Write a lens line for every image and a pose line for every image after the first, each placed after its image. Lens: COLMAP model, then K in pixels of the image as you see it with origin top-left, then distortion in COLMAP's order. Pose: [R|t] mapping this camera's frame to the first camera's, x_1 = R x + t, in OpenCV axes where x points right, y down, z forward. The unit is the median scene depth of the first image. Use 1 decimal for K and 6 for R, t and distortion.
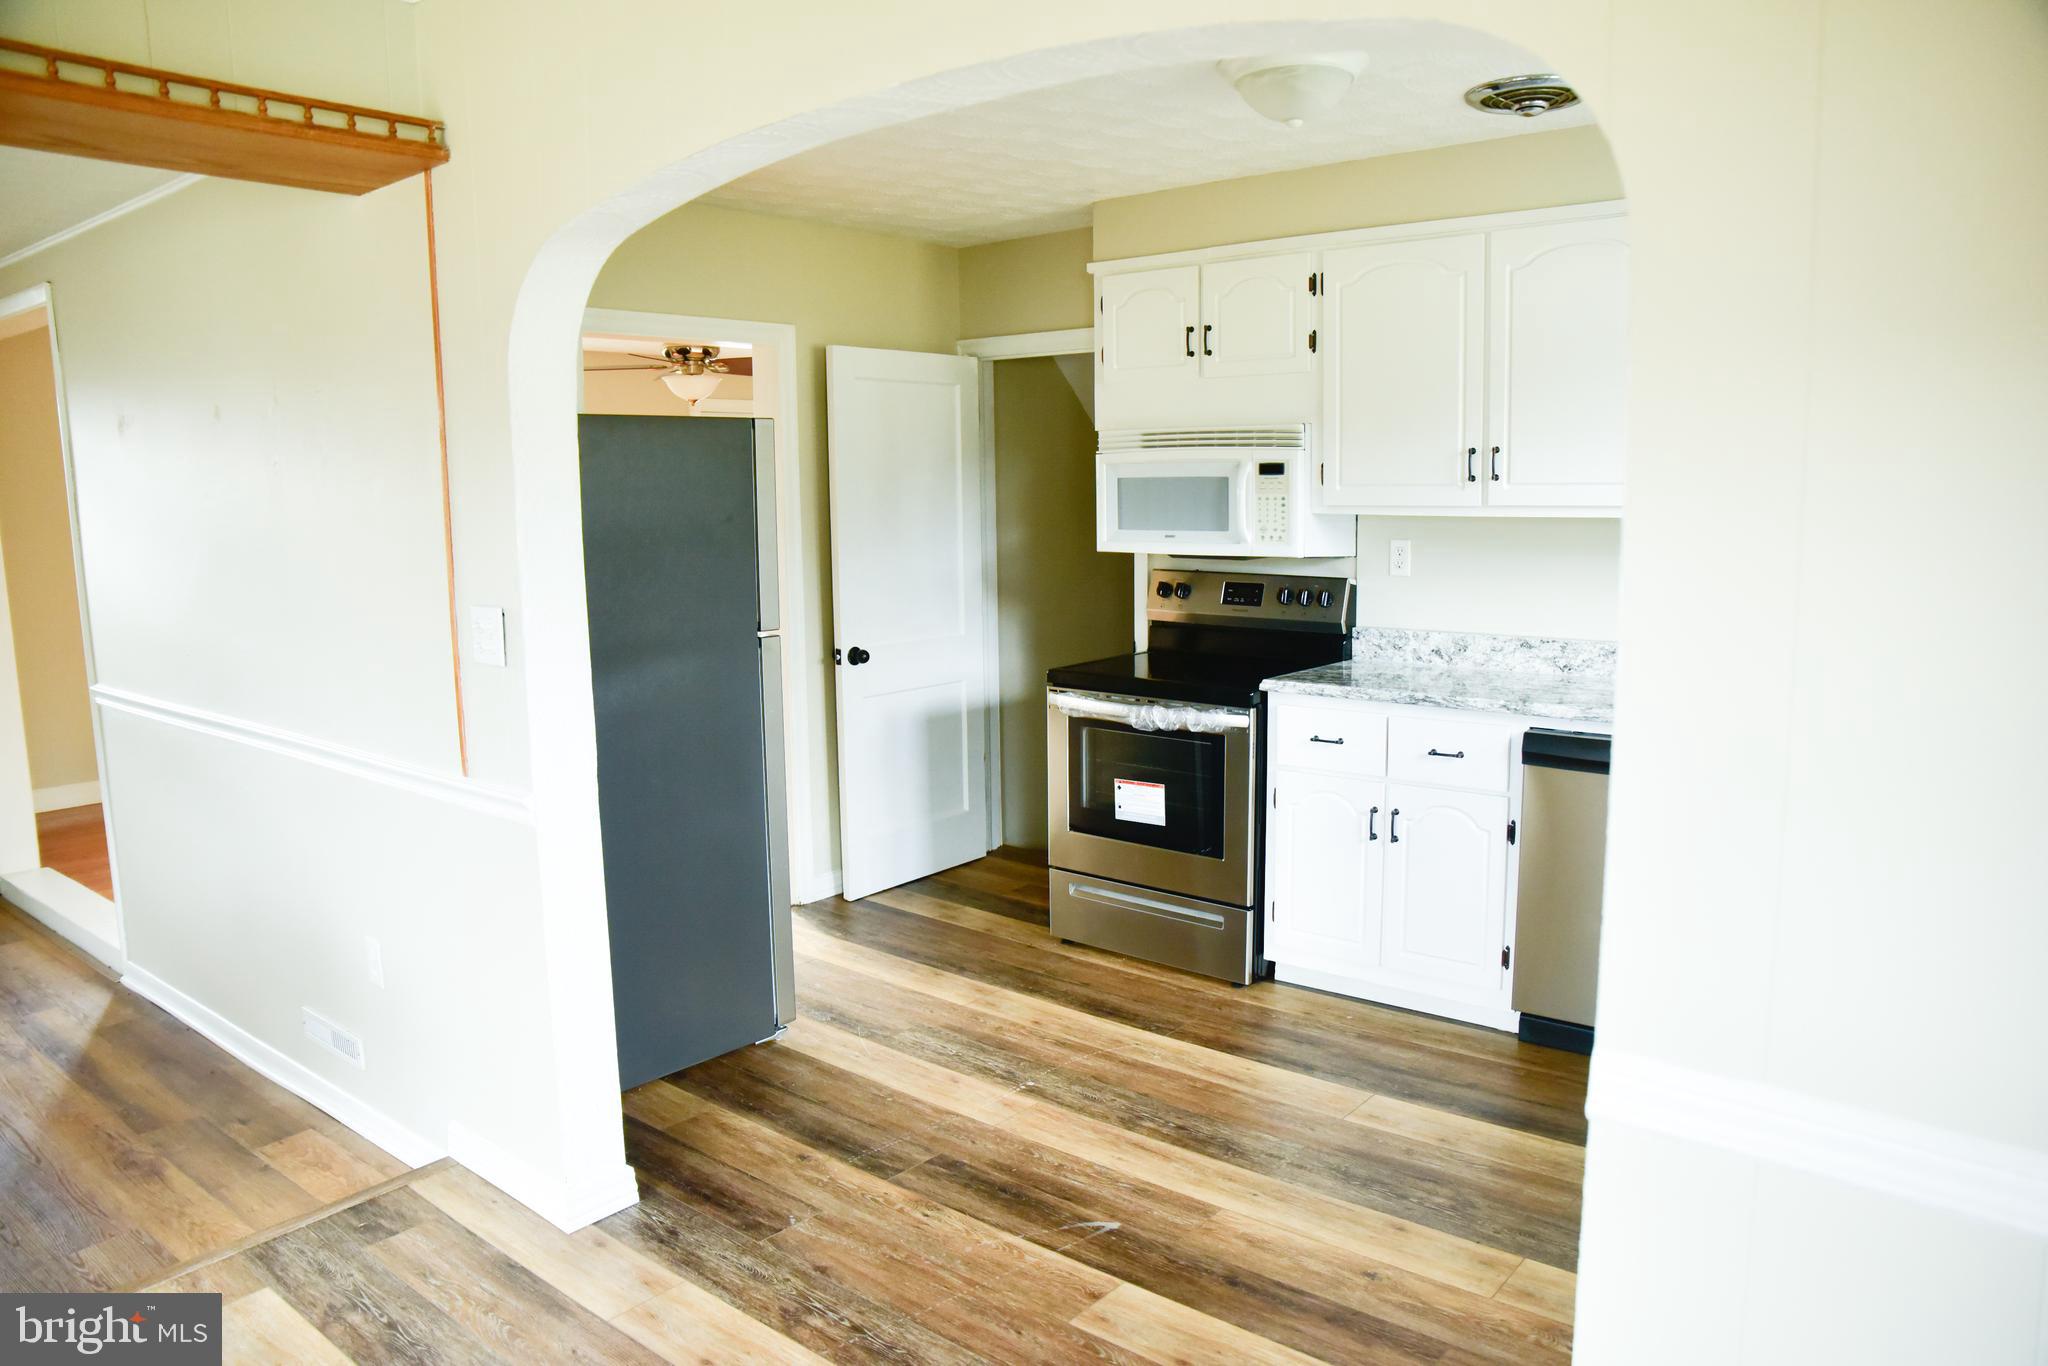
lens RADIAL K [[1390.5, 0, 1046.7], [0, 1390.5, 688.0], [0, 0, 1]] dist [-0.133814, 0.087012]
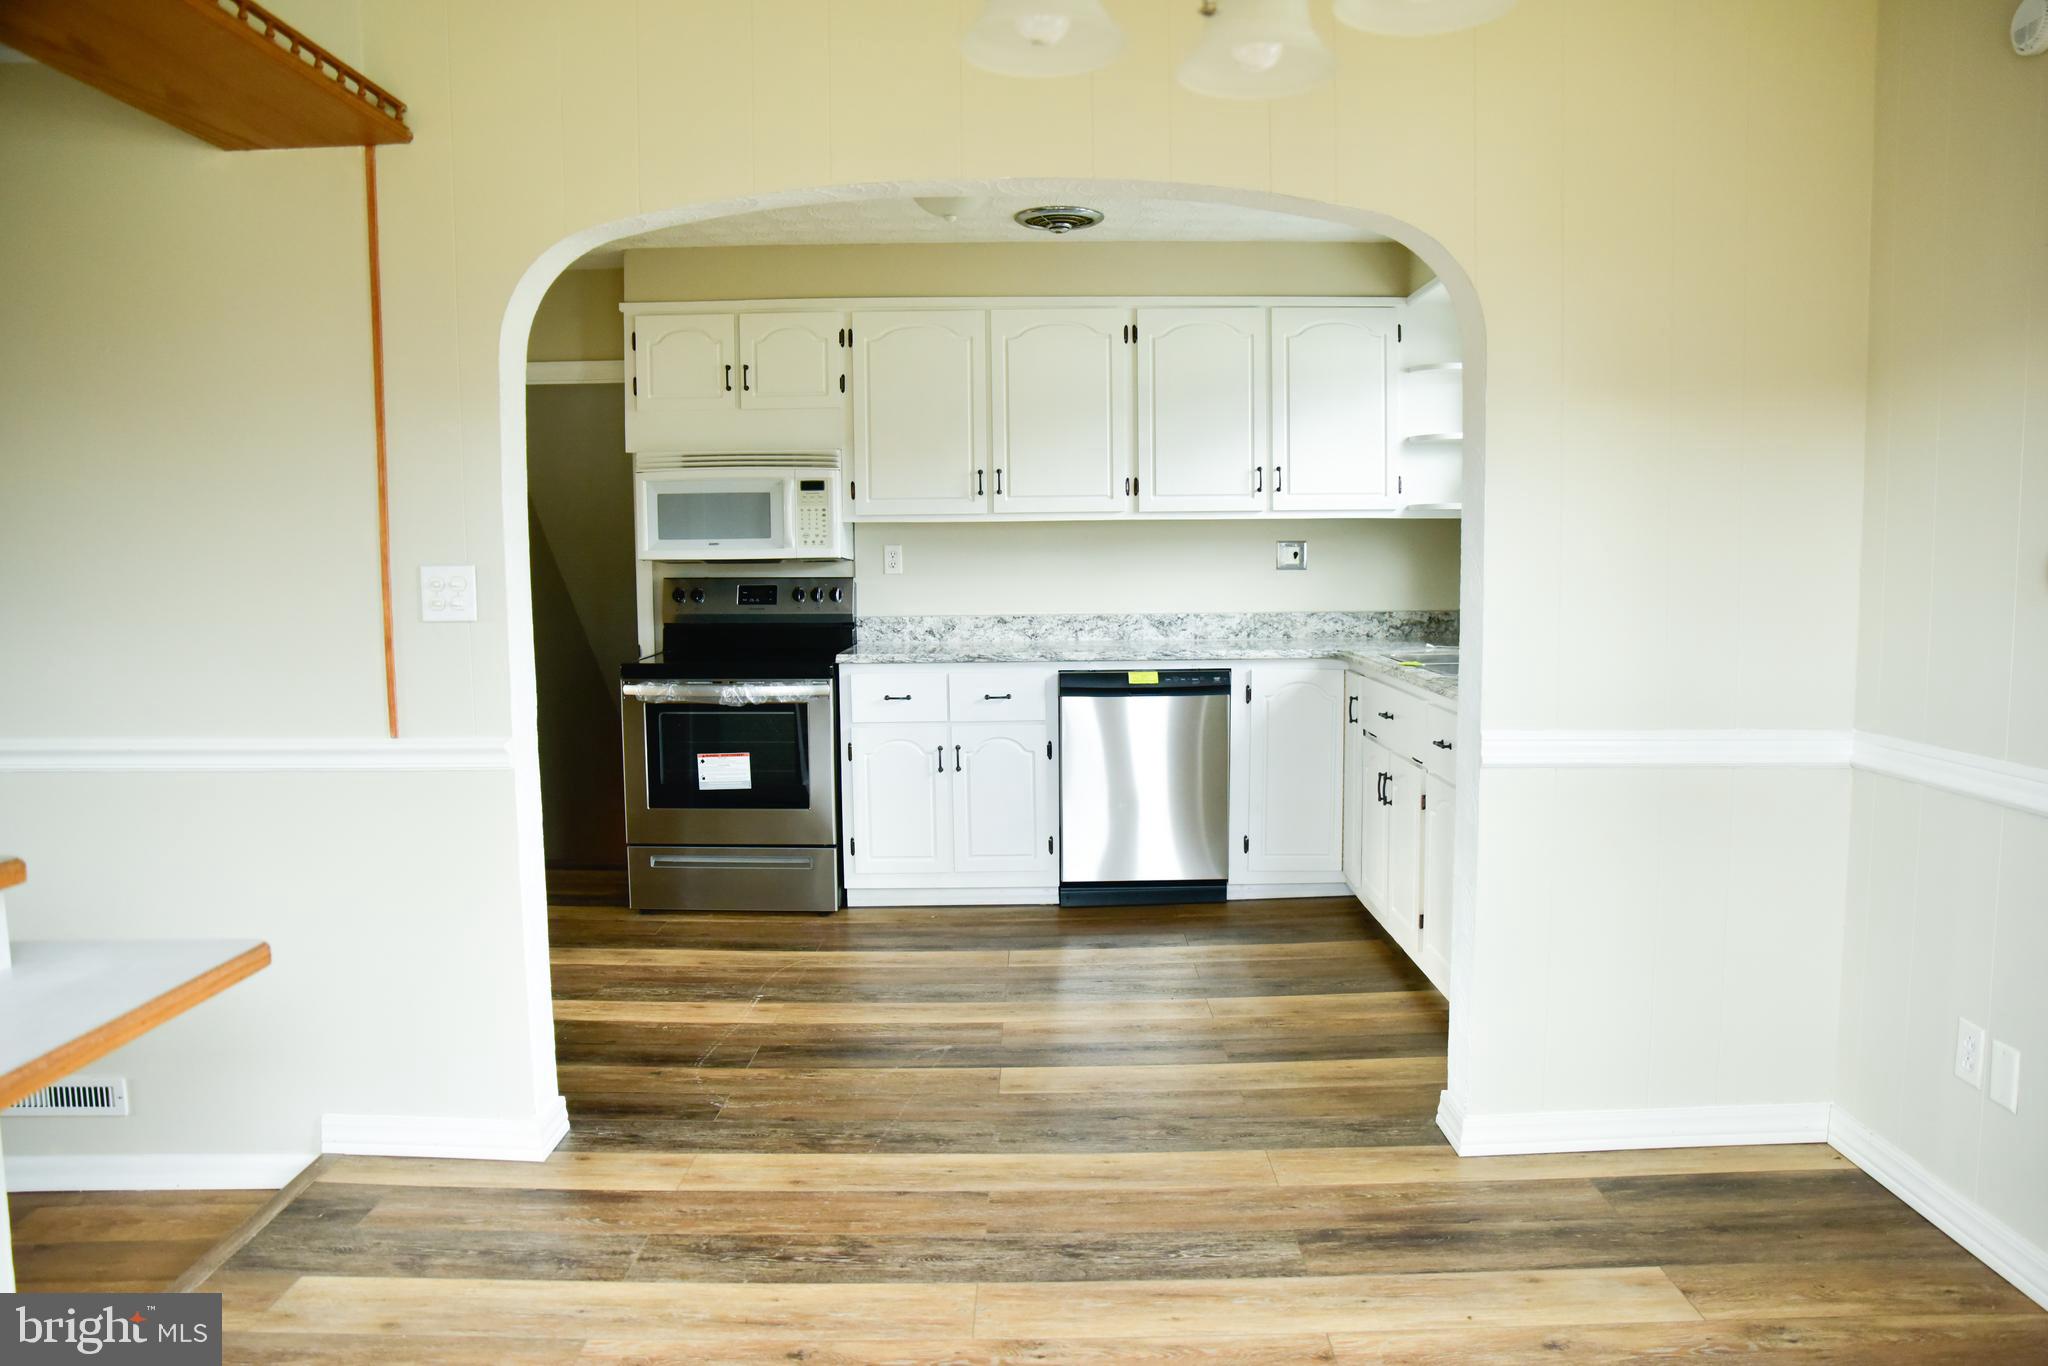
lens RADIAL K [[1390.5, 0, 1045.4], [0, 1390.5, 677.1], [0, 0, 1]] dist [-0.133814, 0.087012]
pose [[0.775205, -0.053150, 0.629469, -0.588403], [0.089473, 0.995647, -0.026120, 0.077428], [-0.625341, 0.076569, 0.776586, -0.078892]]
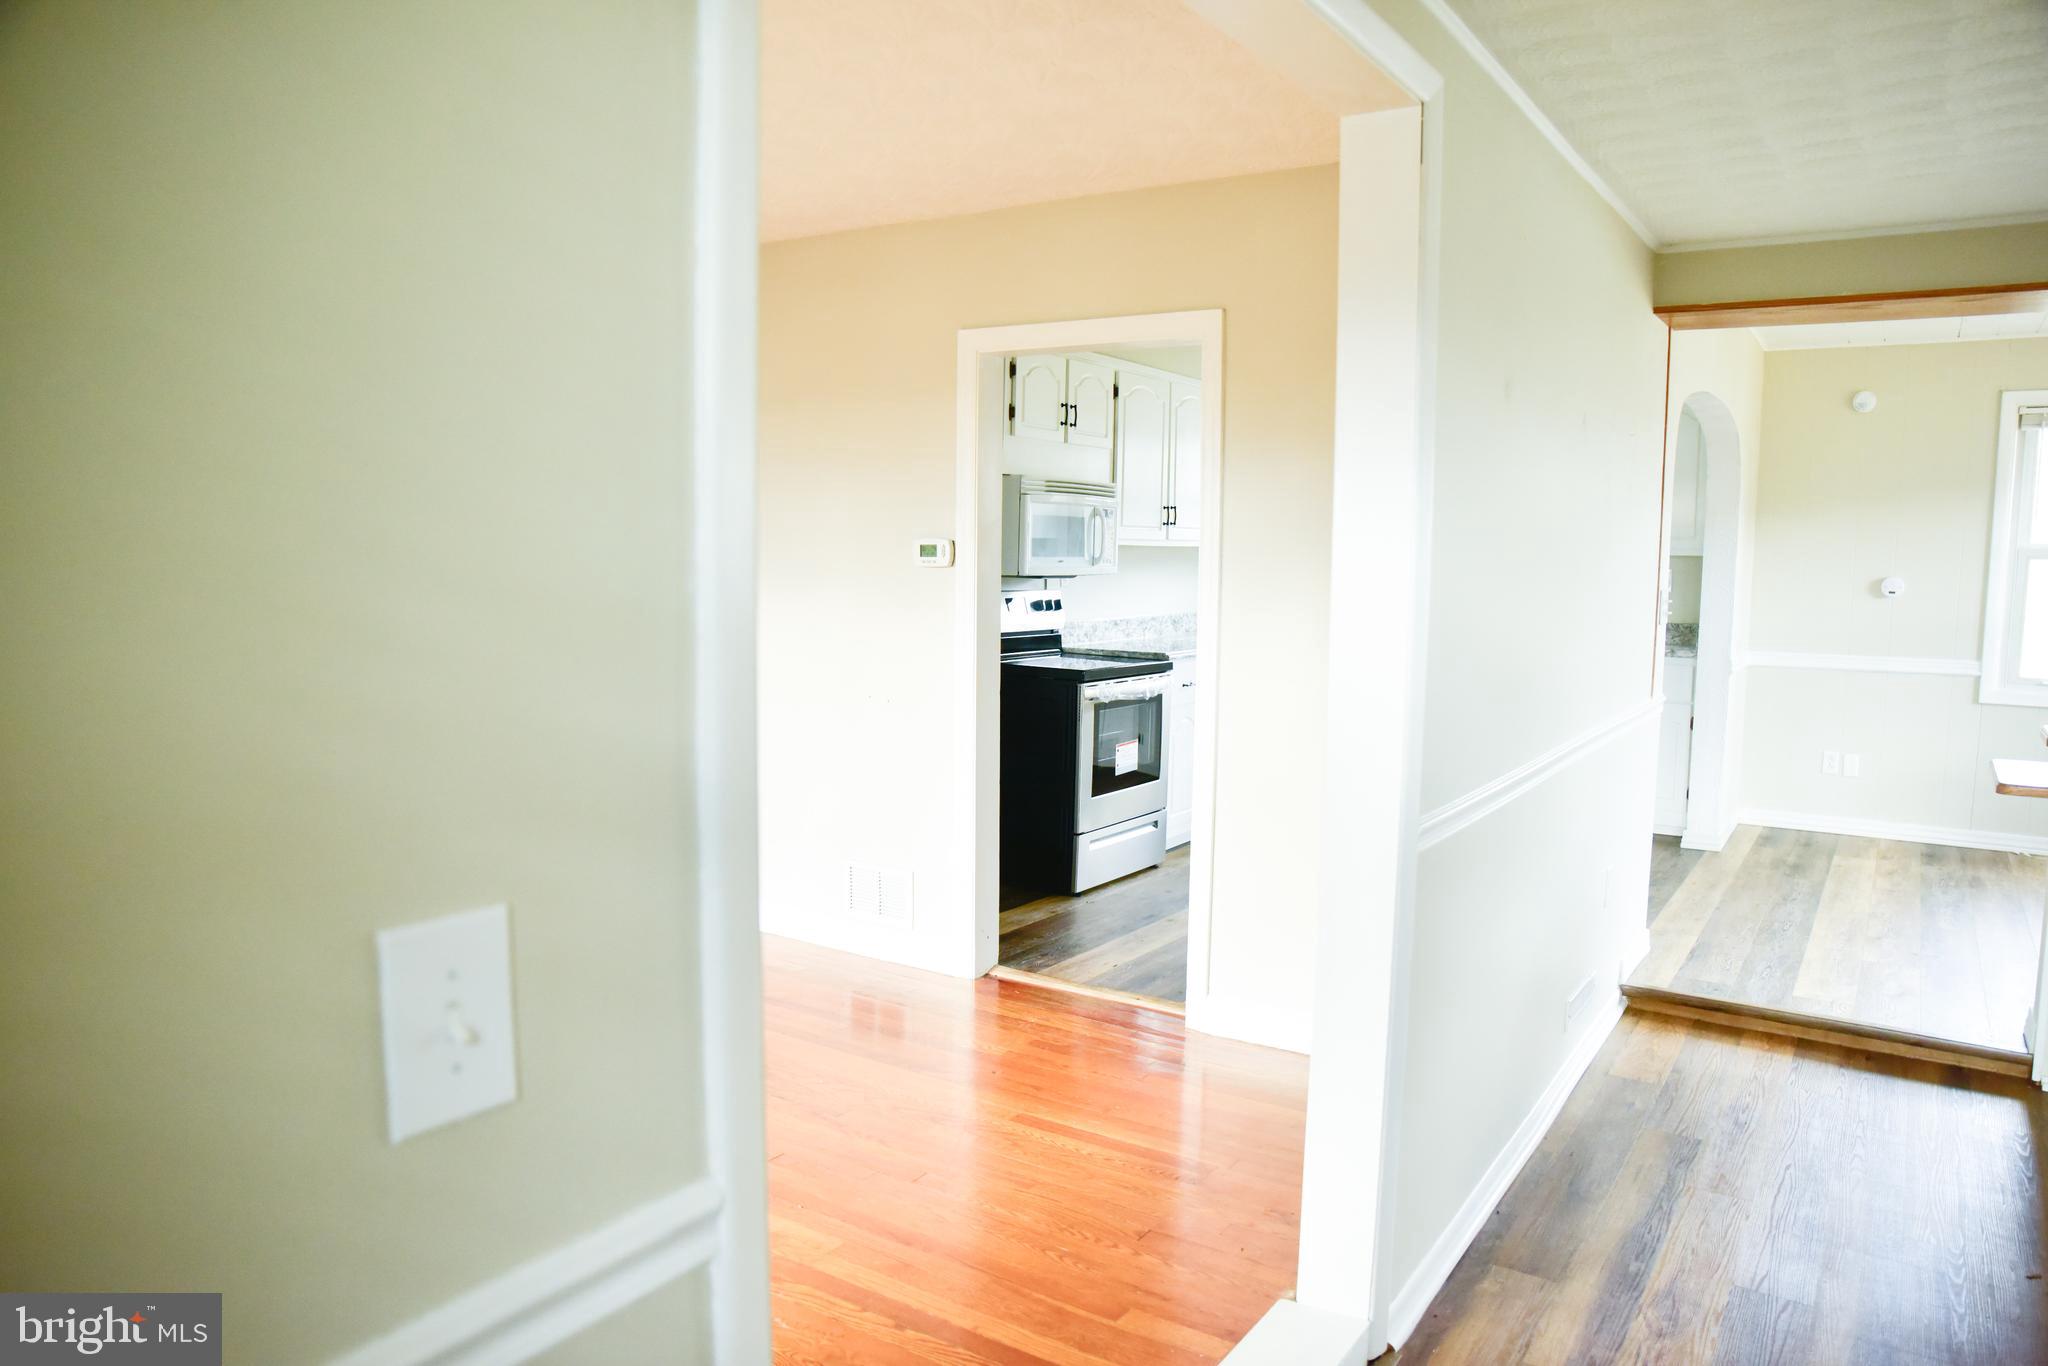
lens RADIAL K [[1390.5, 0, 1030.8], [0, 1390.5, 695.6], [0, 0, 1]] dist [-0.133814, 0.087012]
pose [[-0.096192, -0.093932, 0.990921, -1.664769], [0.134002, 0.985252, 0.106403, -0.176516], [-0.986301, 0.143021, -0.082186, 1.589092]]
